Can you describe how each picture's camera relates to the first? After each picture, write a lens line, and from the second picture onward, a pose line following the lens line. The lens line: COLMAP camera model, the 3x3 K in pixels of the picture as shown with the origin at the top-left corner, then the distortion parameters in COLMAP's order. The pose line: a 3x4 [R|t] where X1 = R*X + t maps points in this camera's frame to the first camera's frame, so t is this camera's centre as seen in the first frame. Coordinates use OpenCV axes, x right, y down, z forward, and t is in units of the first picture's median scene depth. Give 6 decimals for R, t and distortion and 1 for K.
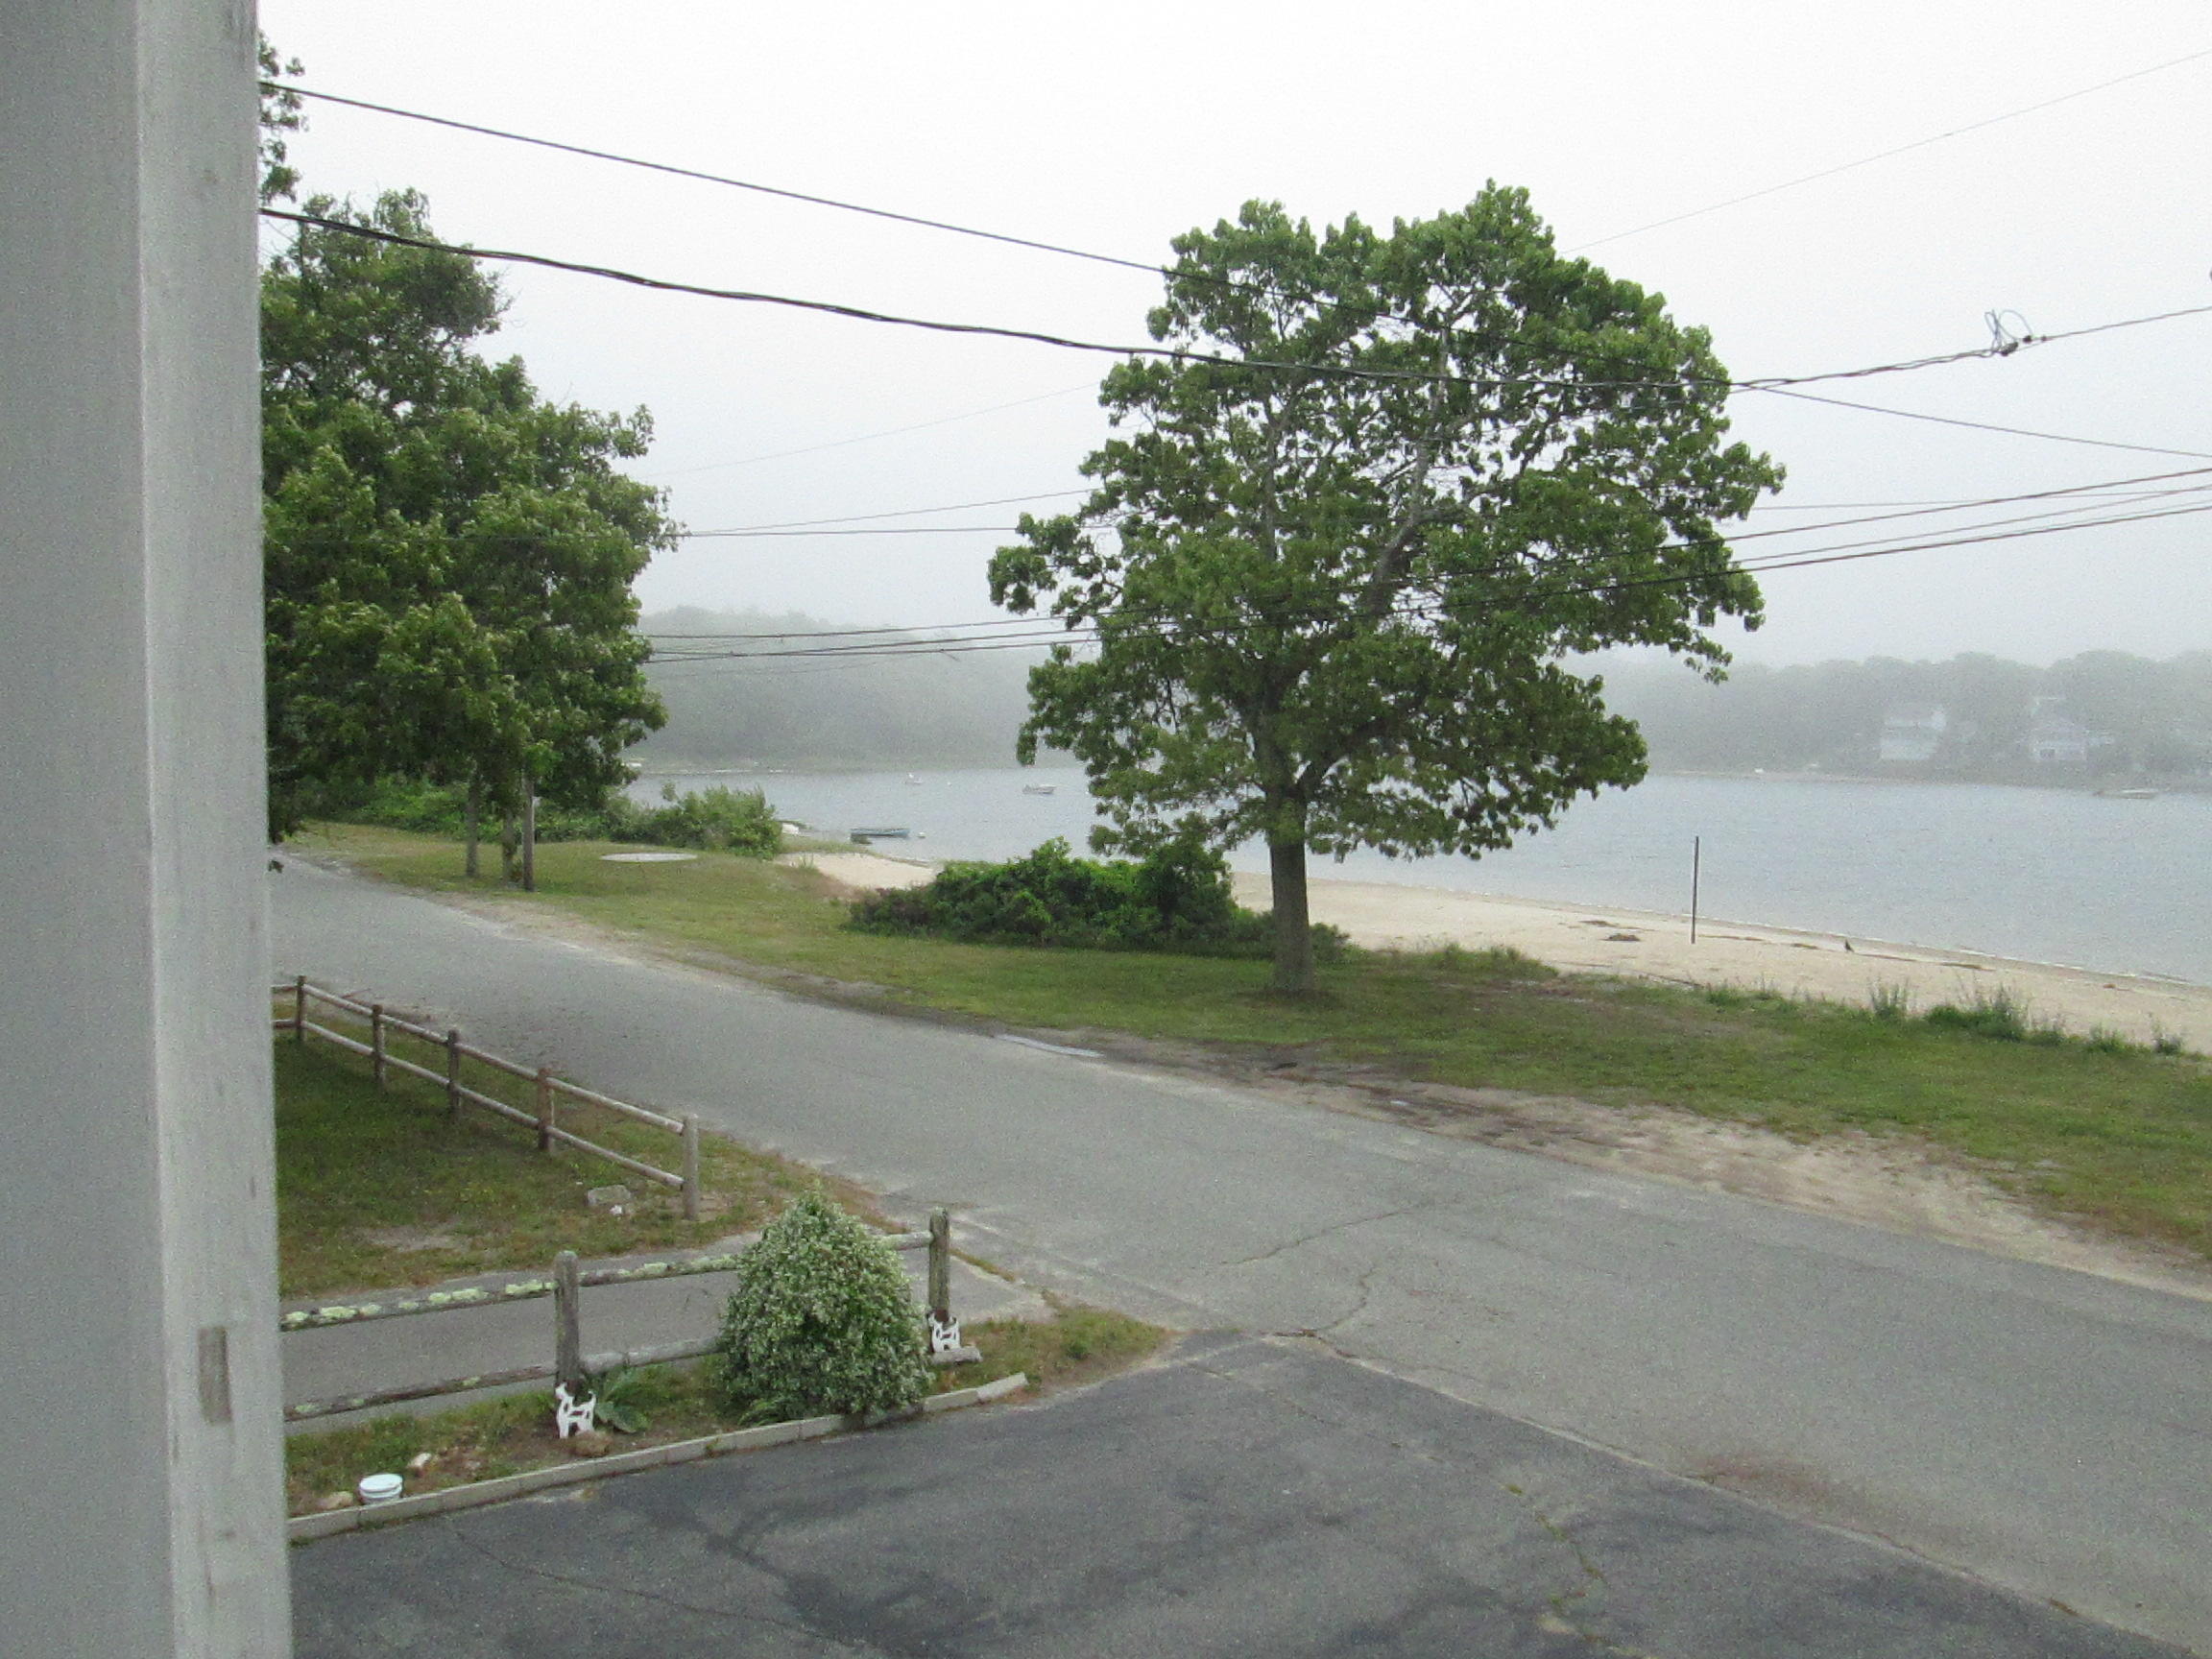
lens RADIAL K [[1860.4, 0, 1104.9], [0, 1860.4, 791.8], [0, 0, 1]] dist [-0.039993, 0.013610]
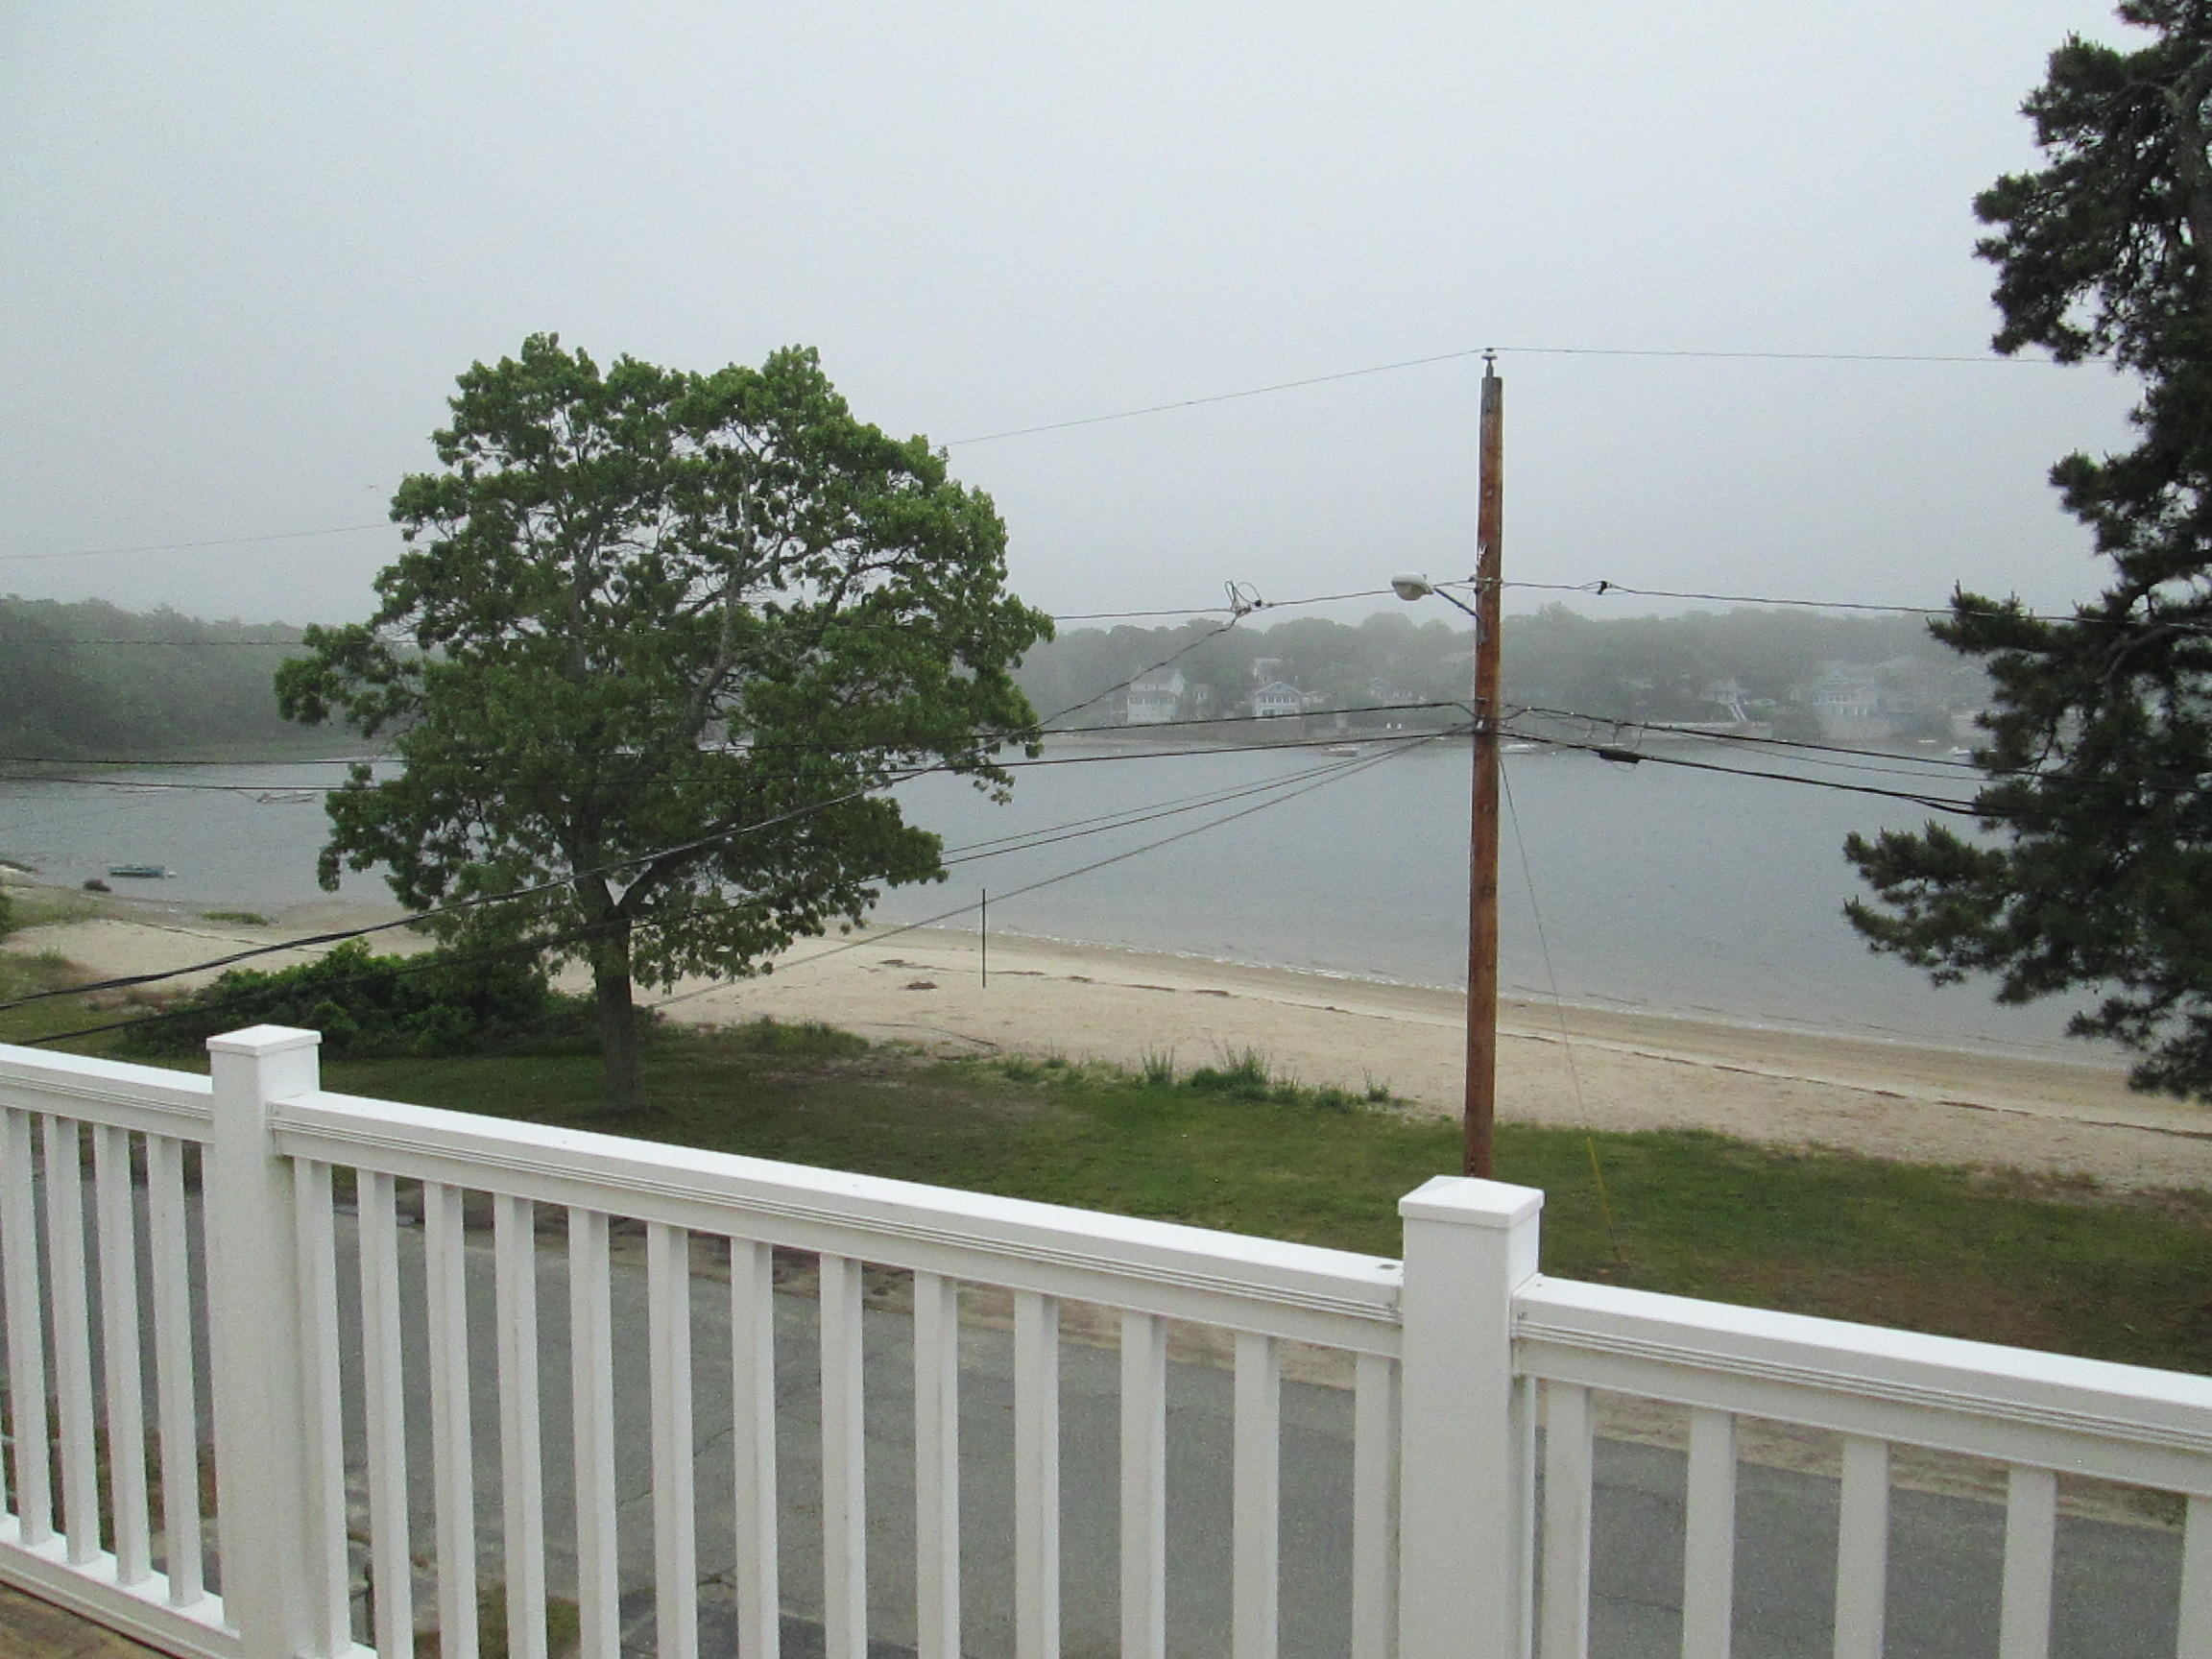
lens RADIAL K [[1860.4, 0, 1100.0], [0, 1860.4, 805.2], [0, 0, 1]] dist [-0.039993, 0.013610]
pose [[0.927236, -0.048399, 0.371336, -0.029772], [0.037525, 0.998630, 0.036460, -0.093426], [-0.372592, -0.019873, 0.927782, -0.052785]]
